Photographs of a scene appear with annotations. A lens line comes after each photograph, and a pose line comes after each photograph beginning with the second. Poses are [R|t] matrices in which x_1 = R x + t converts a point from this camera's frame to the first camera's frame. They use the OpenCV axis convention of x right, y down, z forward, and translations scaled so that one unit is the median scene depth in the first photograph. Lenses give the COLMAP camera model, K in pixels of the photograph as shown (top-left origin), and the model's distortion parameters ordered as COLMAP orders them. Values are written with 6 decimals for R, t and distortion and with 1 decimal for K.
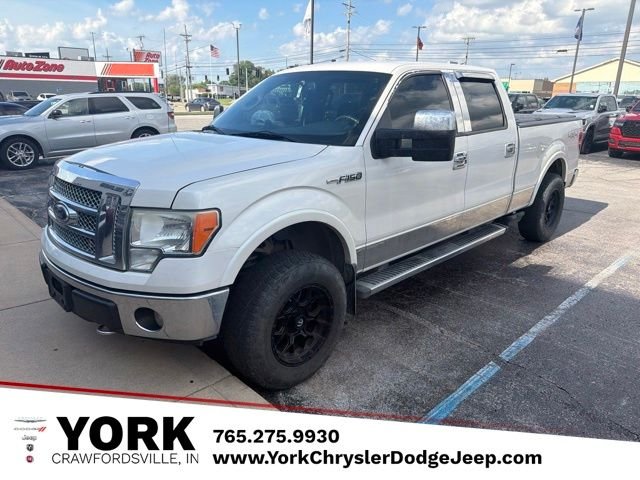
lens RADIAL K [[459.3, 0, 320.7], [0, 459.3, 233.8], [0, 0, 1]] dist [0.046728, -0.057705]
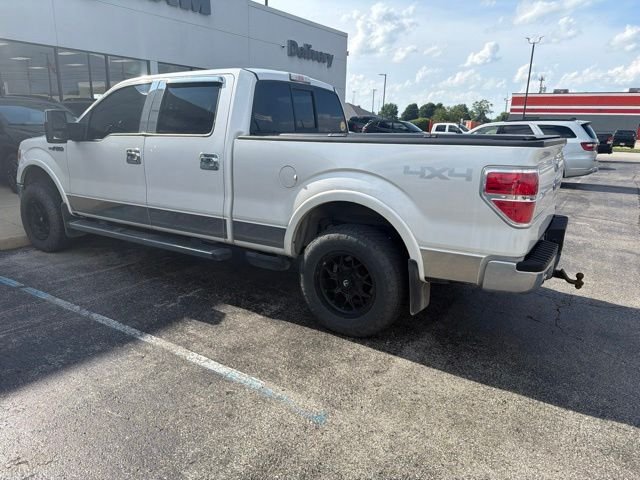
lens RADIAL K [[459.3, 0, 320.7], [0, 459.3, 233.8], [0, 0, 1]] dist [0.046728, -0.057705]
pose [[0.214177, 0.223766, -0.950819, 1.370081], [-0.298752, 0.941767, 0.154340, -0.261421], [0.929987, 0.251003, 0.268556, 1.045192]]
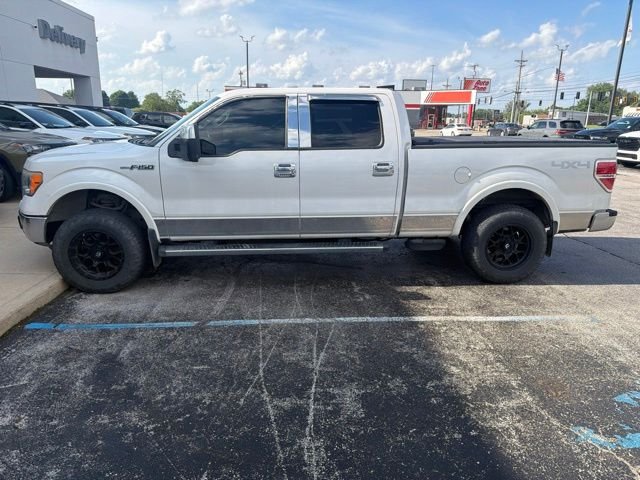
lens RADIAL K [[459.1, 0, 319.2], [0, 459.1, 231.0], [0, 0, 1]] dist [0.047008, -0.058158]
pose [[0.756972, 0.157783, -0.634112, 1.013316], [-0.194123, 0.980900, 0.012337, -0.033759], [0.623947, 0.113757, 0.773143, 0.152808]]
